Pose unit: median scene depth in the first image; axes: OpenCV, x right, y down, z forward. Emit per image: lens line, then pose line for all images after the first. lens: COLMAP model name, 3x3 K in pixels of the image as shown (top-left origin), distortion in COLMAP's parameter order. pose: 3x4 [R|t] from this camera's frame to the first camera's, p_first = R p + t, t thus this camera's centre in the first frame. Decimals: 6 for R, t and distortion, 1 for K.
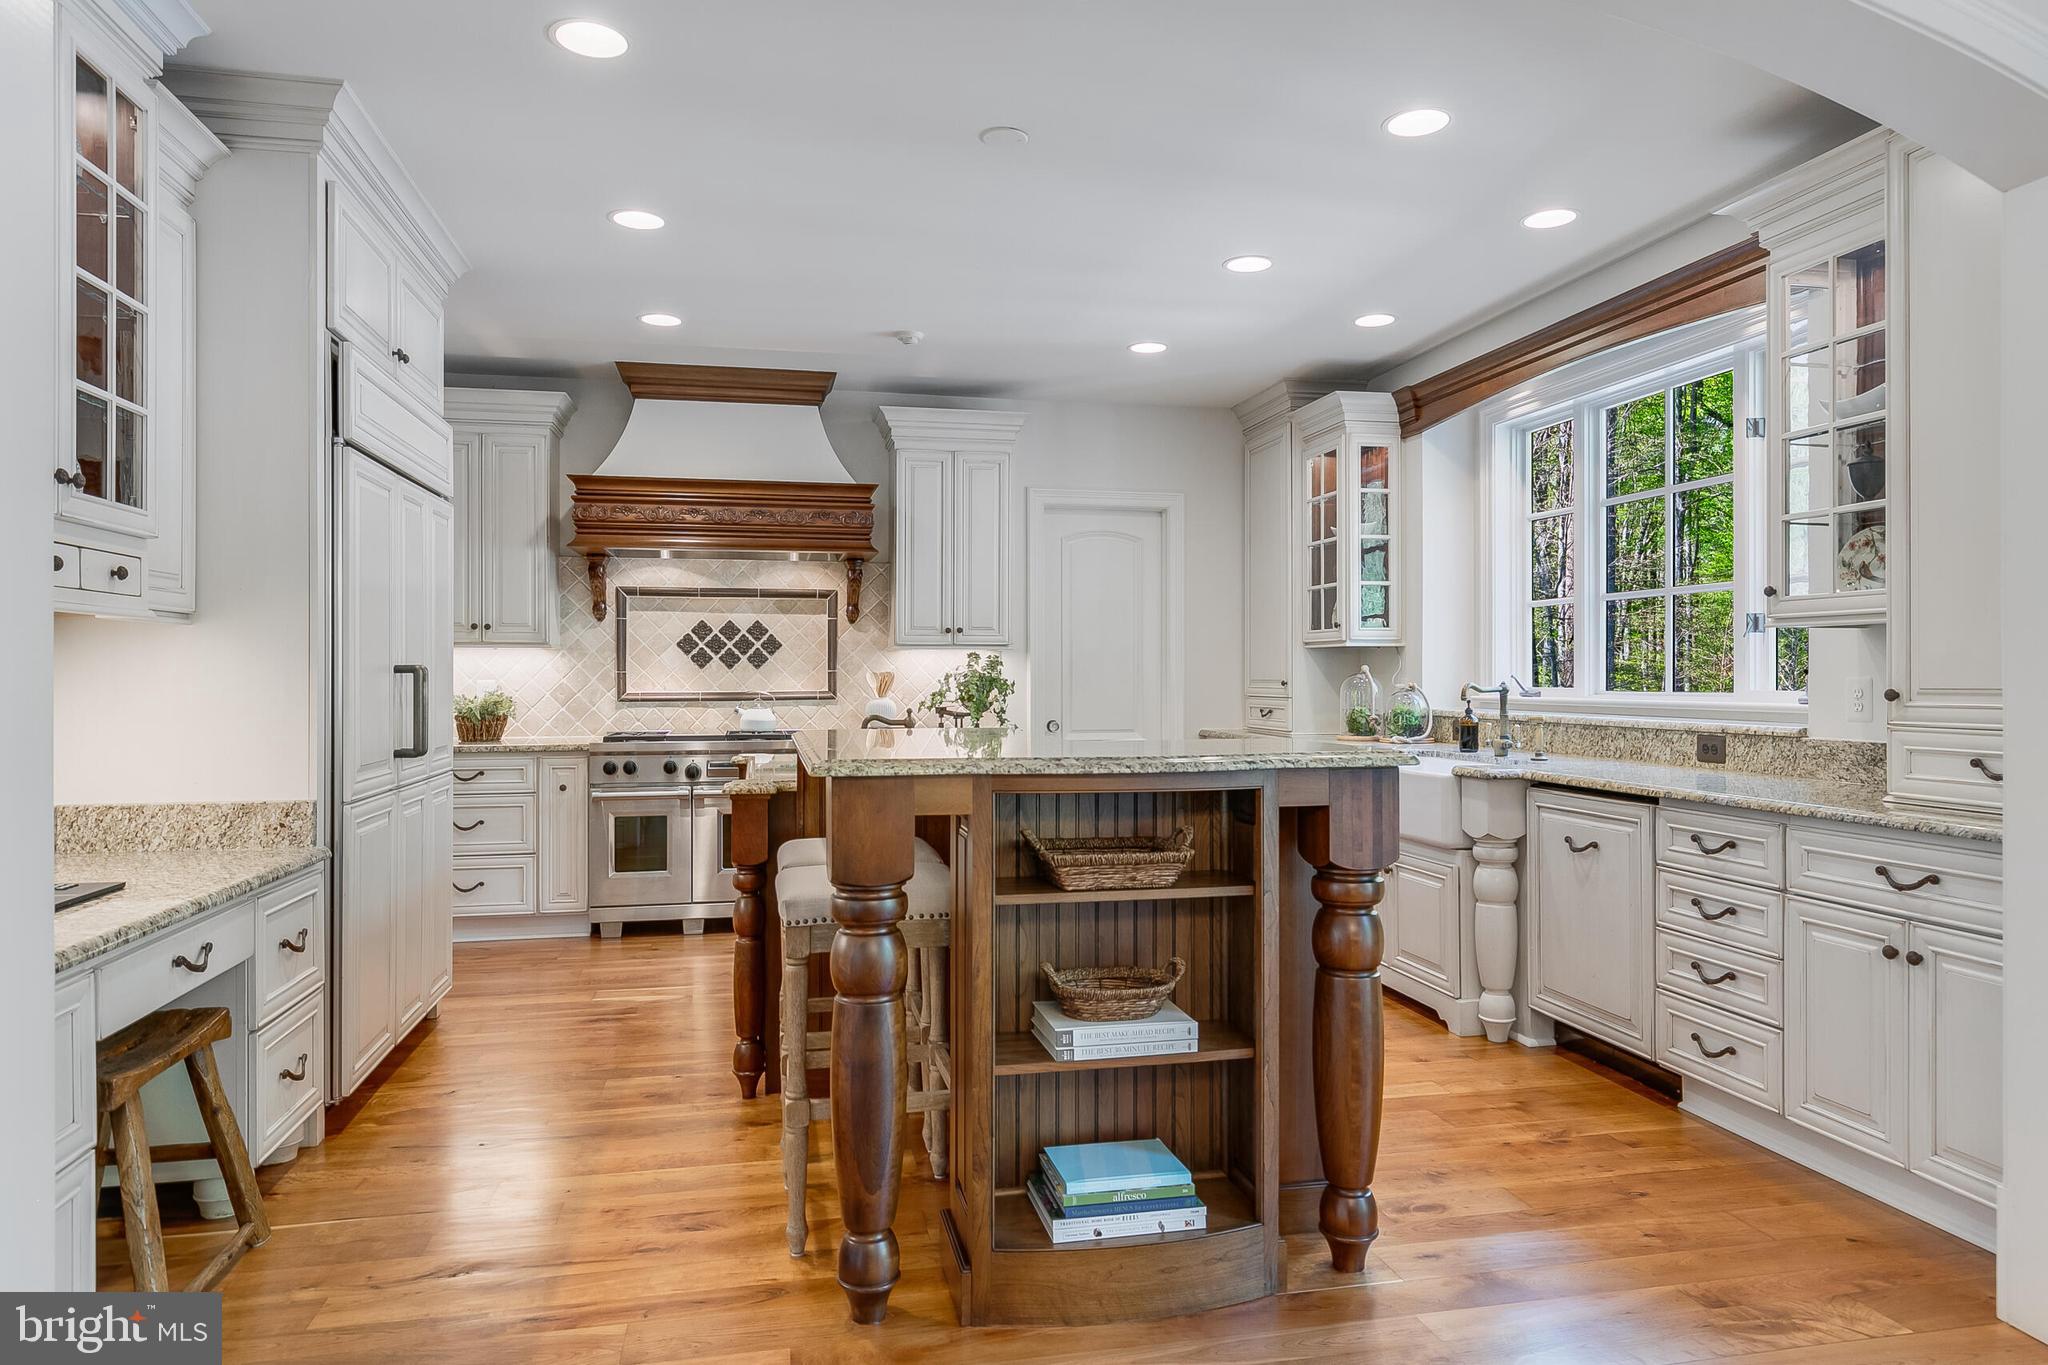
lens RADIAL K [[1256.2, 0, 1015.0], [0, 1256.2, 668.8], [0, 0, 1]] dist [0.003968, 0.000752]
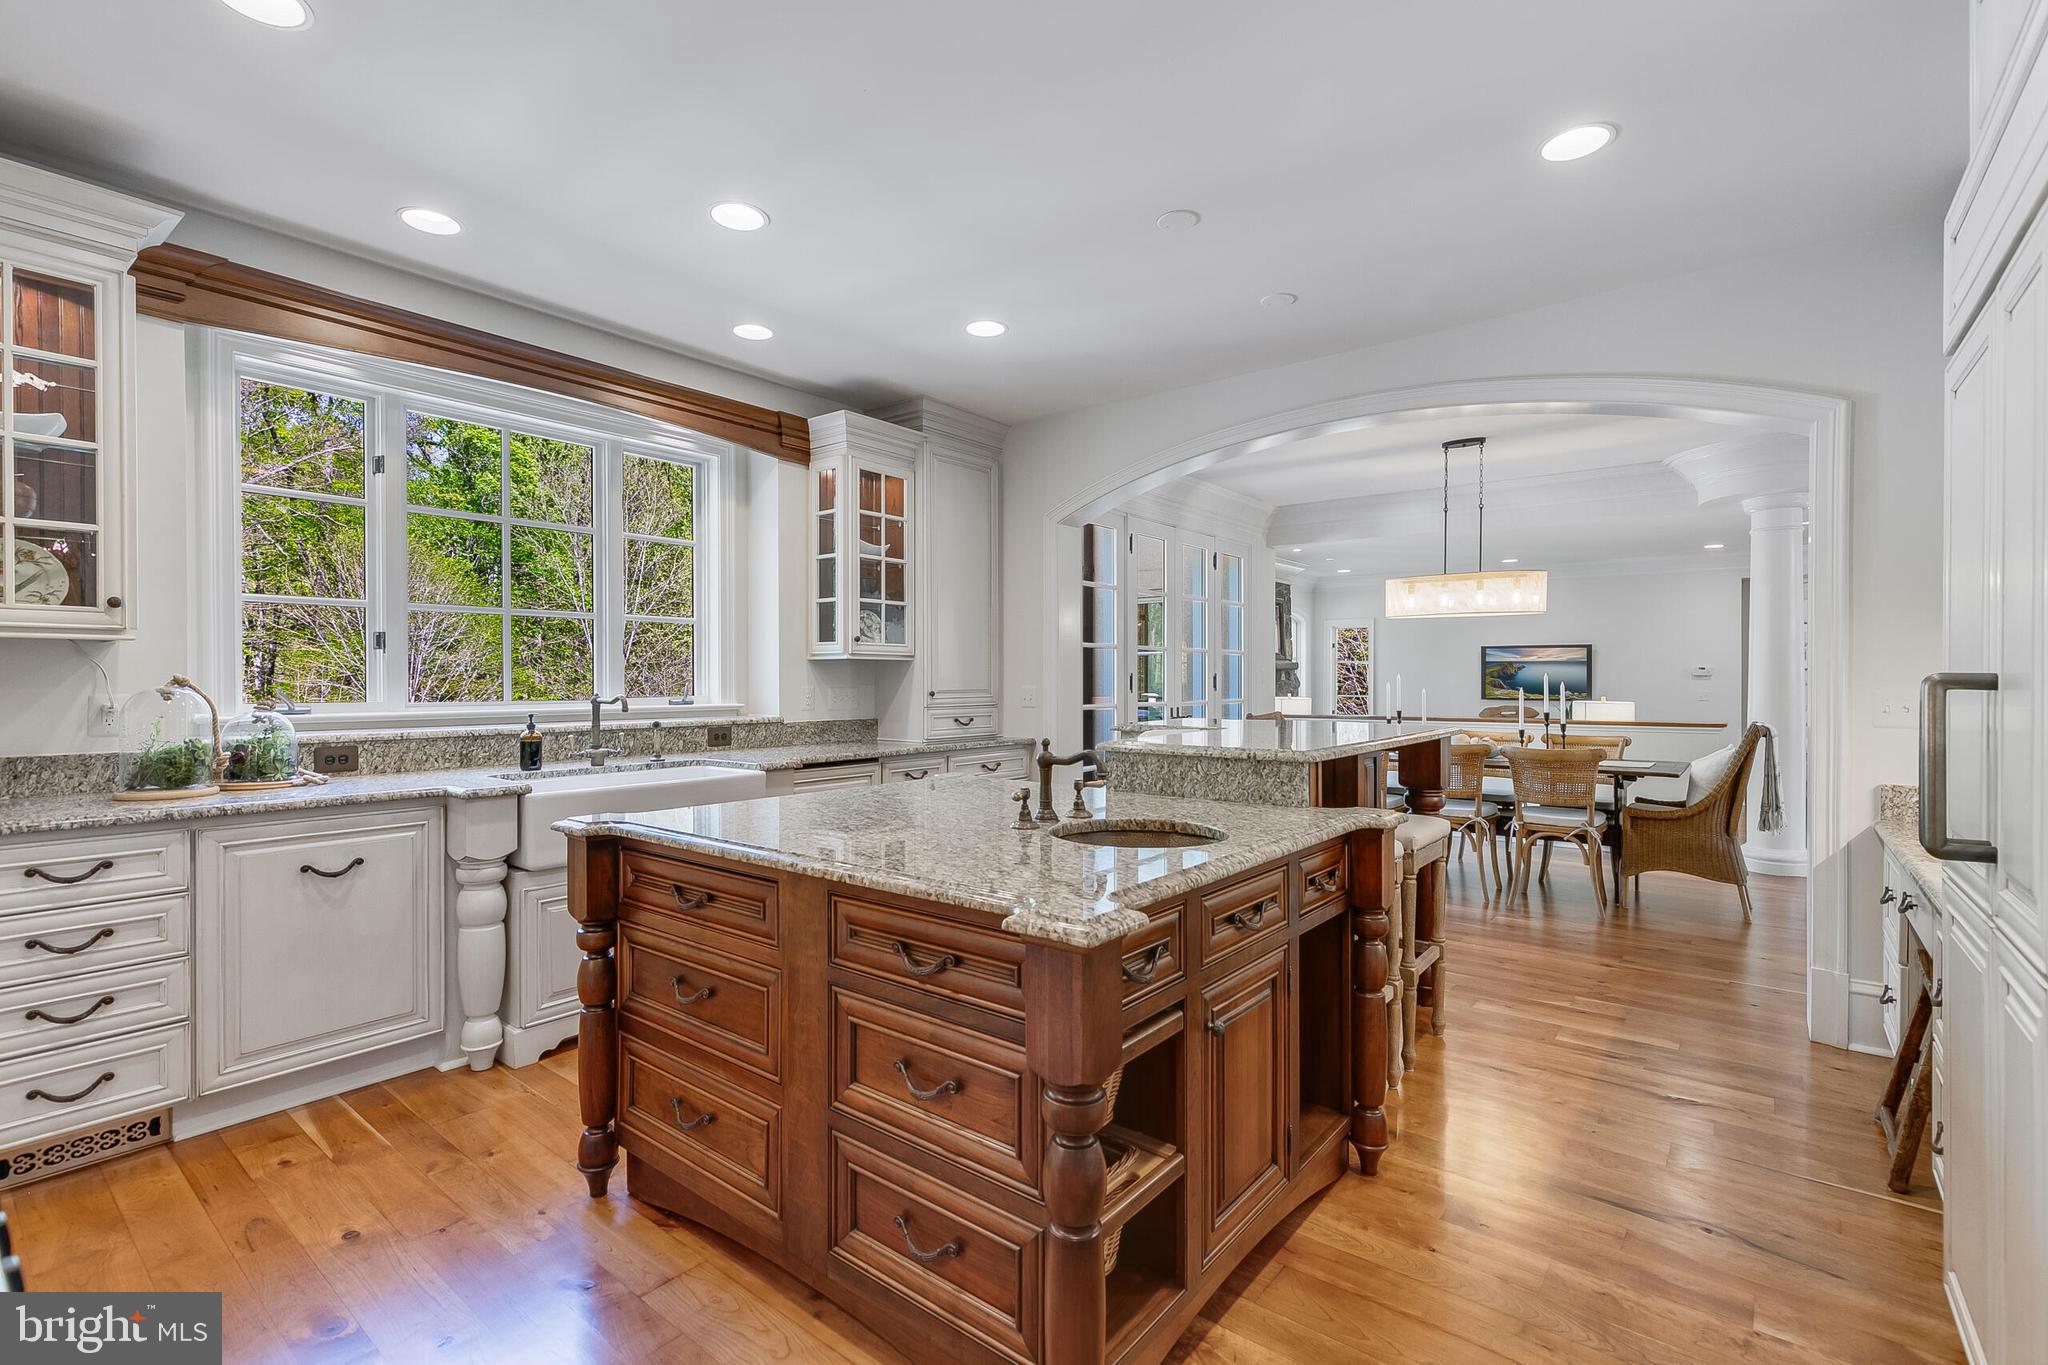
lens RADIAL K [[923.2, 0, 1024.0], [0, 923.2, 682.5], [0, 0, 1]] dist [0.004102, 0.000071]
pose [[-0.638075, -0.000740, 0.769974, -0.317490], [-0.001565, 0.999999, -0.000336, 0.000915], [-0.769973, -0.001420, -0.638075, 0.917333]]
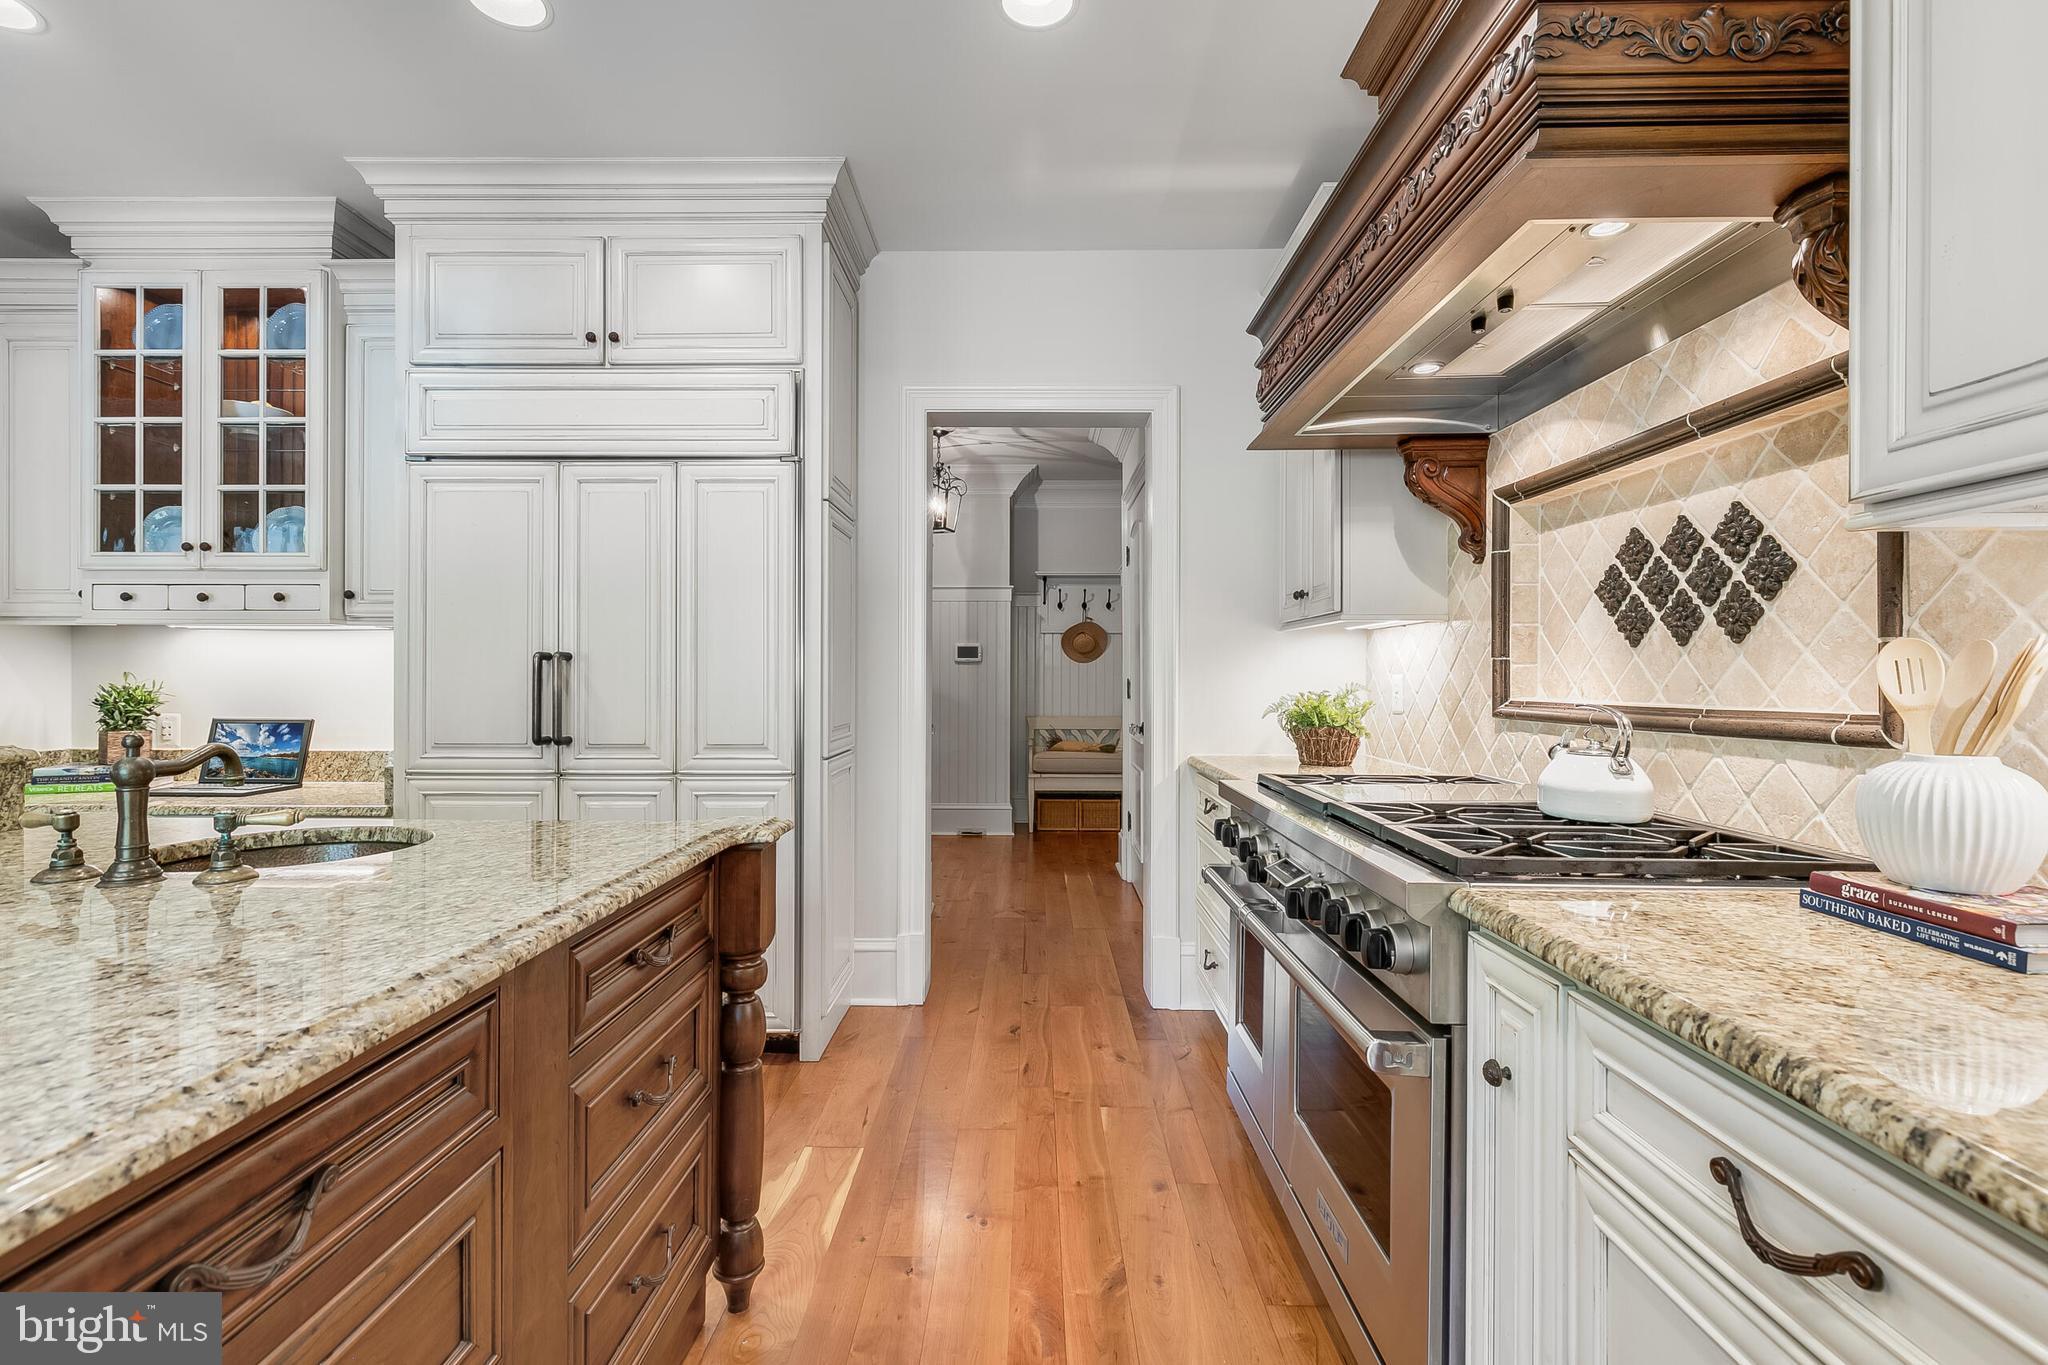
lens RADIAL K [[920.7, 0, 1018.2], [0, 920.7, 674.4], [0, 0, 1]] dist [0.001517, -0.000288]
pose [[-0.214859, -0.000002, -0.976645, 0.089855], [0.000824, 1.000000, -0.000183, 0.009143], [0.976645, -0.000844, -0.214859, 0.912823]]
